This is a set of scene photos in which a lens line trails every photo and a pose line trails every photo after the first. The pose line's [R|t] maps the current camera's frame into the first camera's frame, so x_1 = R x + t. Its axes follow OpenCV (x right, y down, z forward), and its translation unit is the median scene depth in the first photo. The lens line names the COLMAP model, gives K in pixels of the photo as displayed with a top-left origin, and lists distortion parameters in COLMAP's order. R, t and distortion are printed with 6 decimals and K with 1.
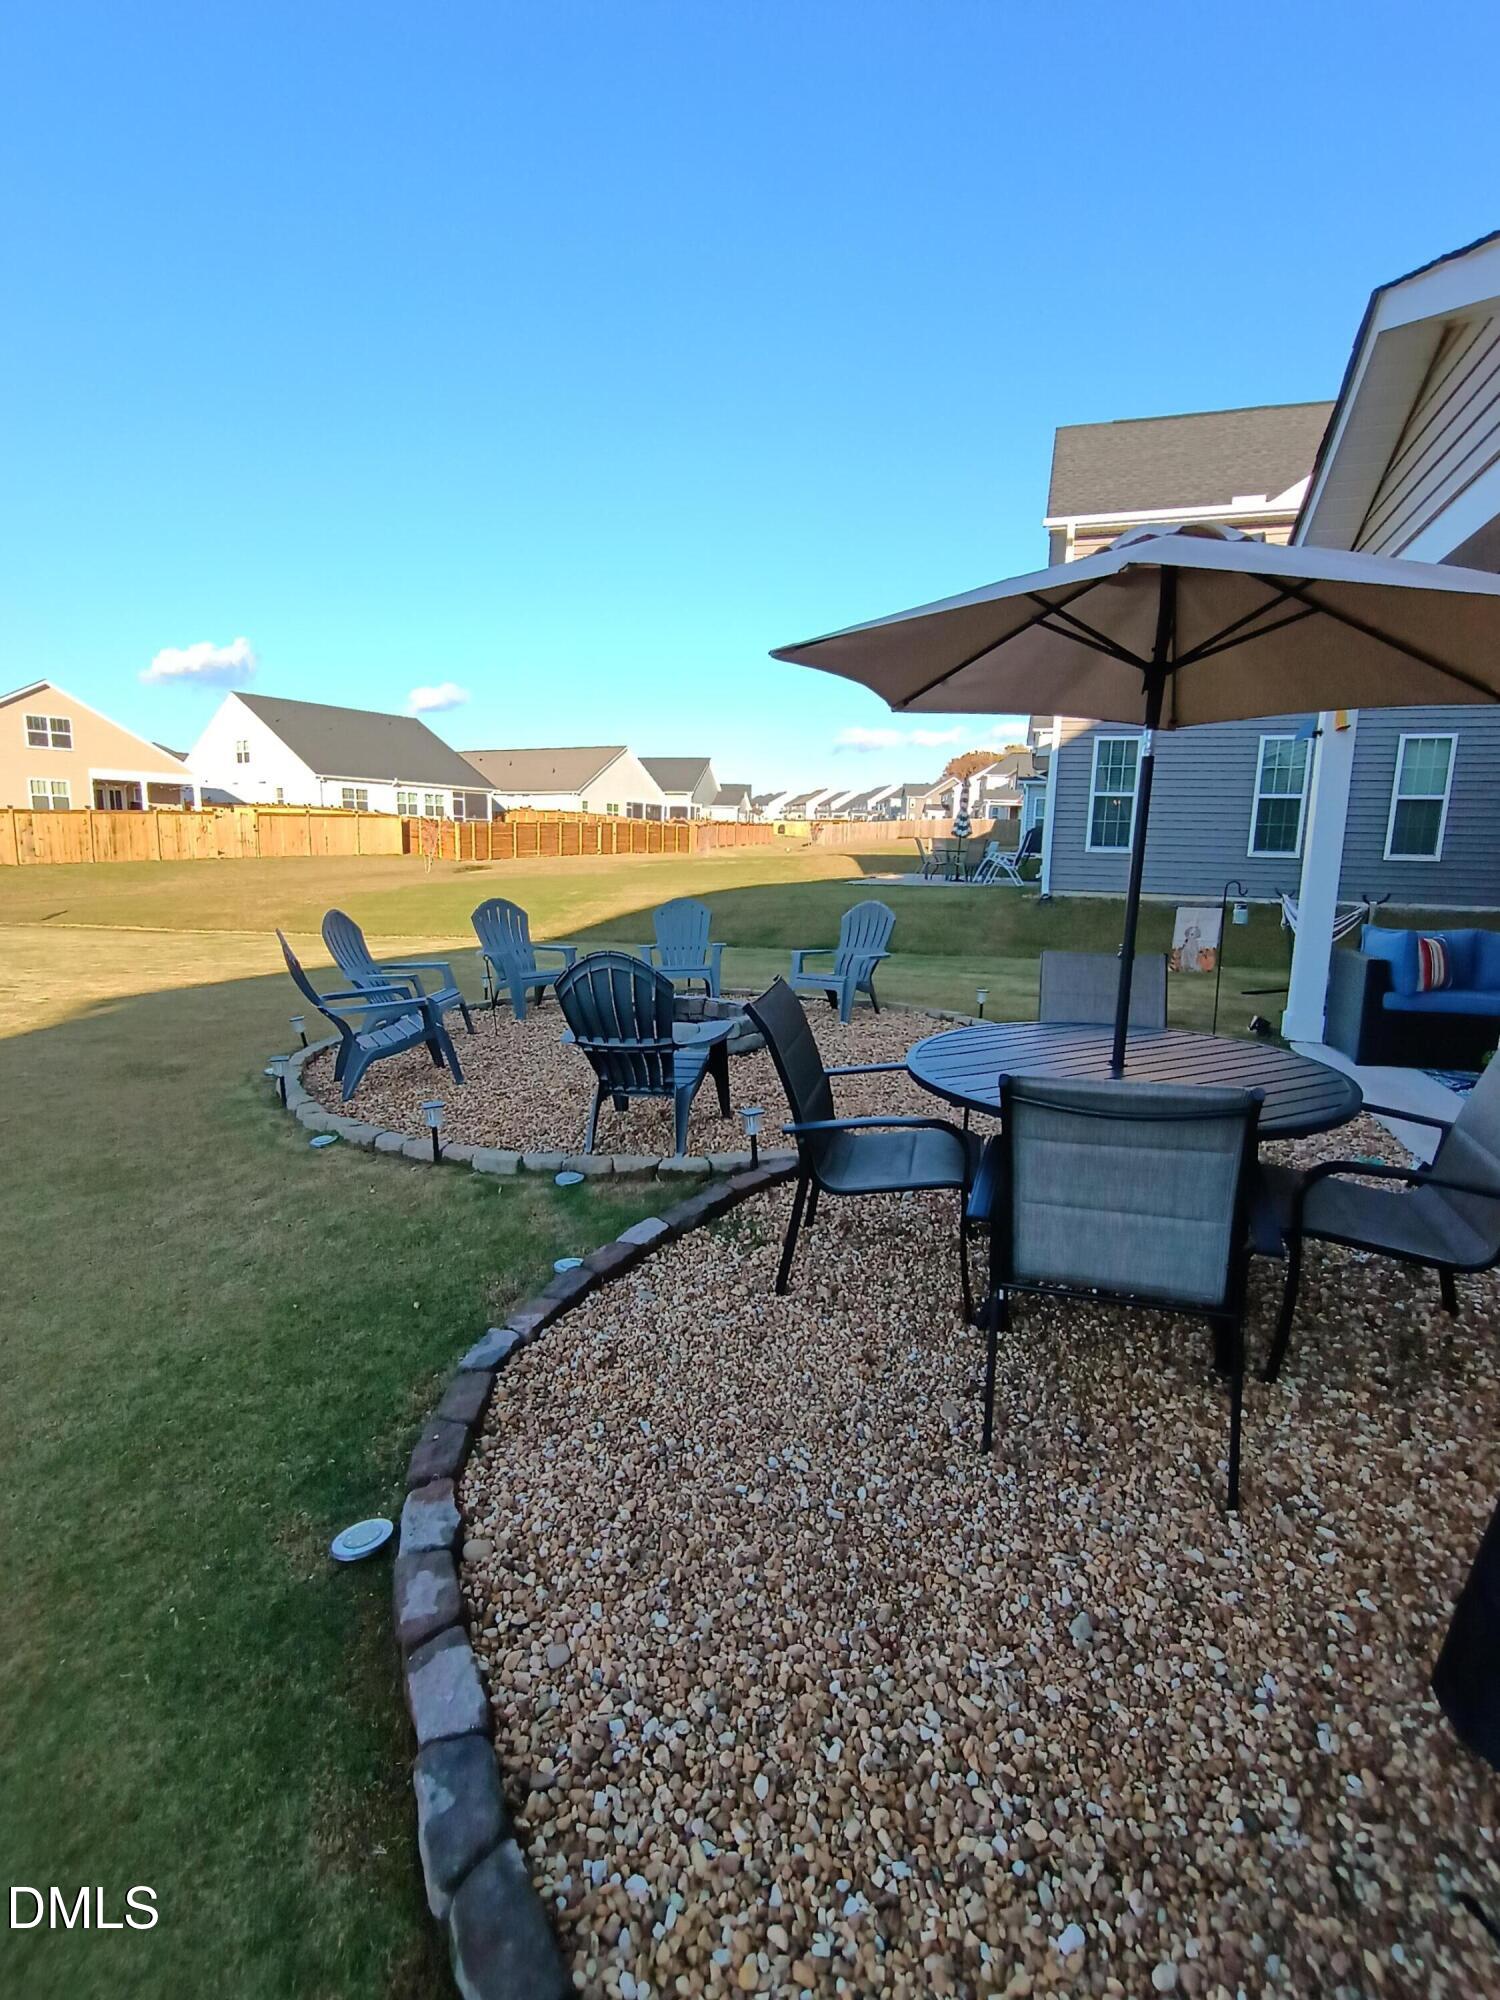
lens RADIAL K [[918.5, 0, 753.0], [0, 918.5, 1001.8], [0, 0, 1]] dist [-0.009149, 0.003915]
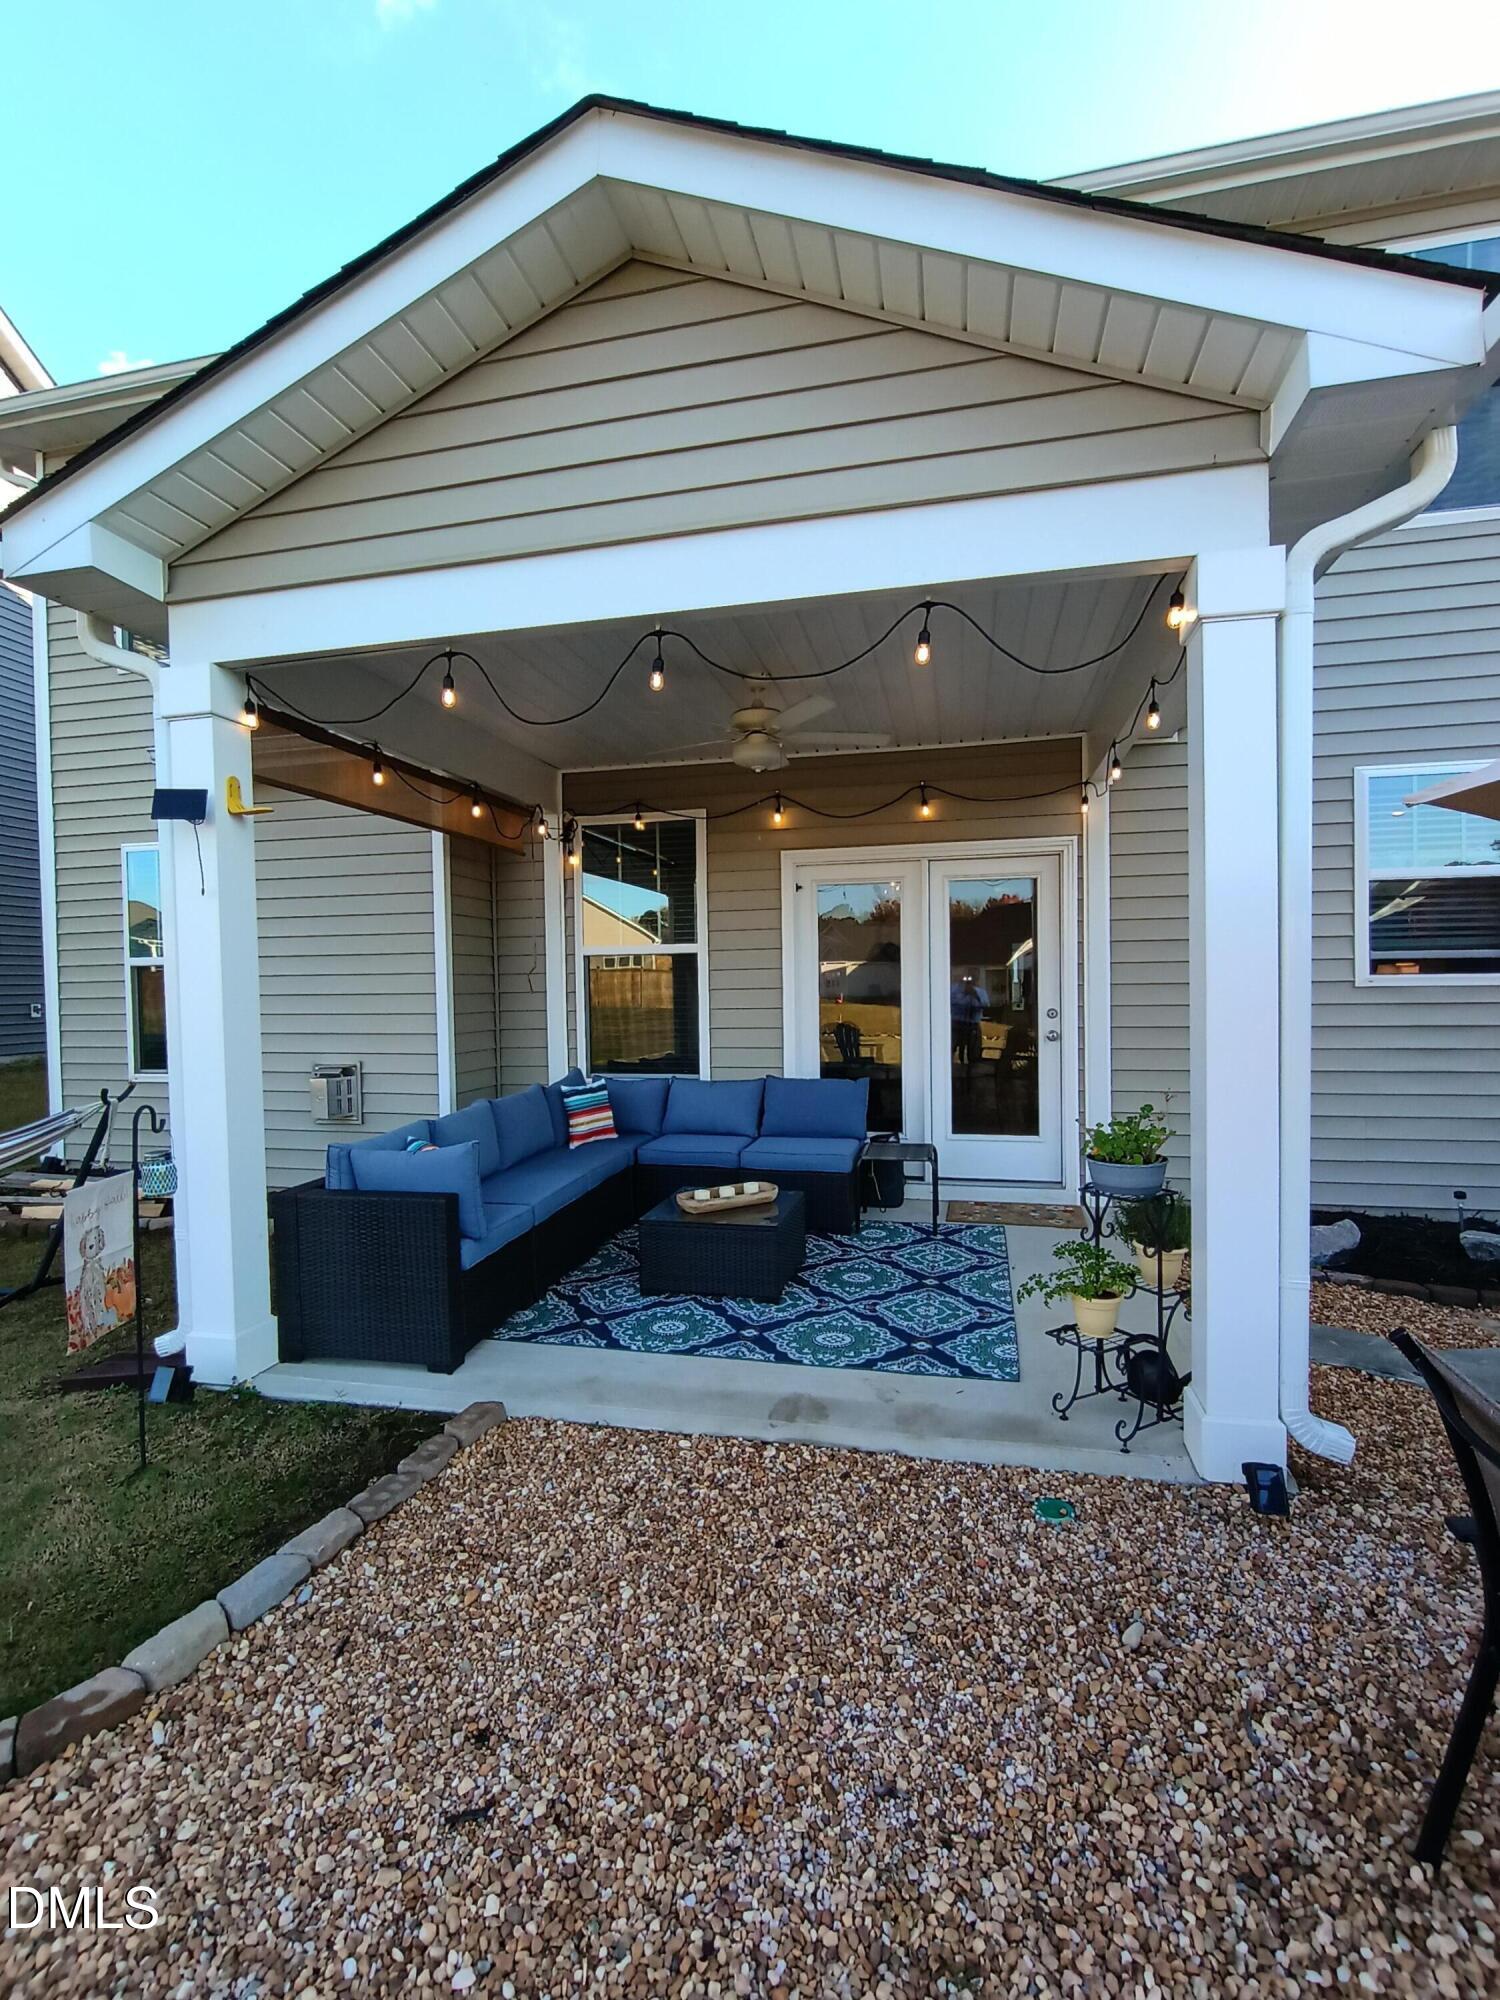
lens RADIAL K [[918.5, 0, 749.8], [0, 918.5, 1003.0], [0, 0, 1]] dist [-0.009149, 0.003915]
pose [[-0.108905, -0.043374, 0.993105, 0.019931], [0.176438, 0.982341, 0.062253, -0.072119], [-0.978268, 0.182002, -0.099329, 0.341185]]
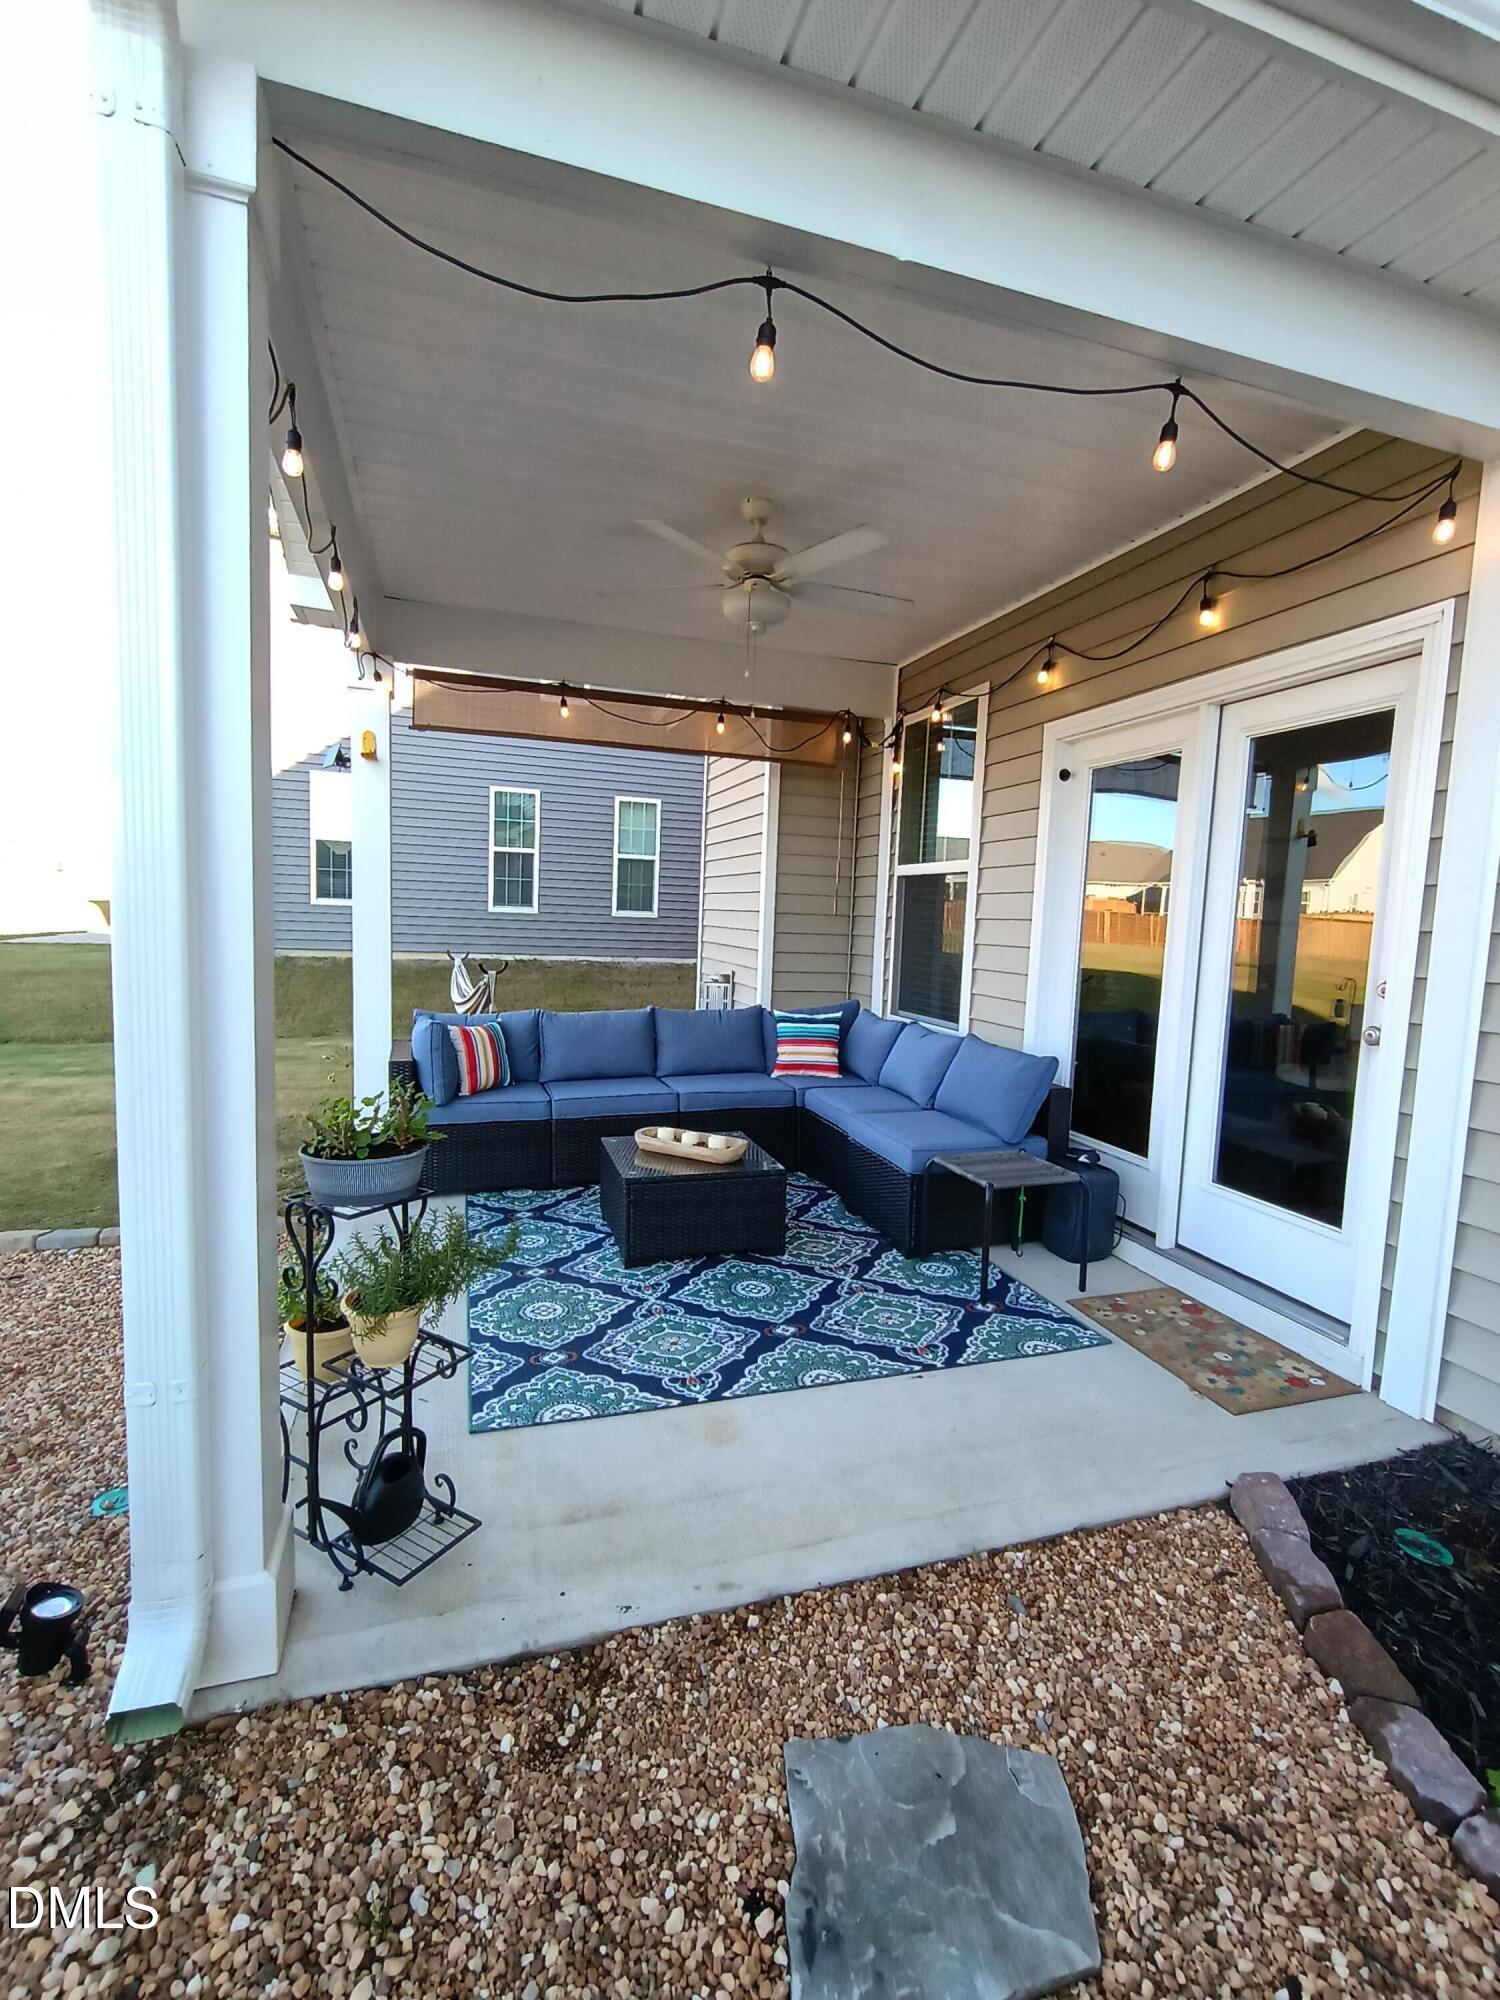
lens RADIAL K [[918.5, 0, 748.9], [0, 918.5, 1005.1], [0, 0, 1]] dist [-0.009149, 0.003915]
pose [[0.794009, -0.051839, 0.605692, 0.184815], [0.080776, 0.996519, -0.020601, -0.021620], [-0.602516, 0.065283, 0.795433, 0.093146]]
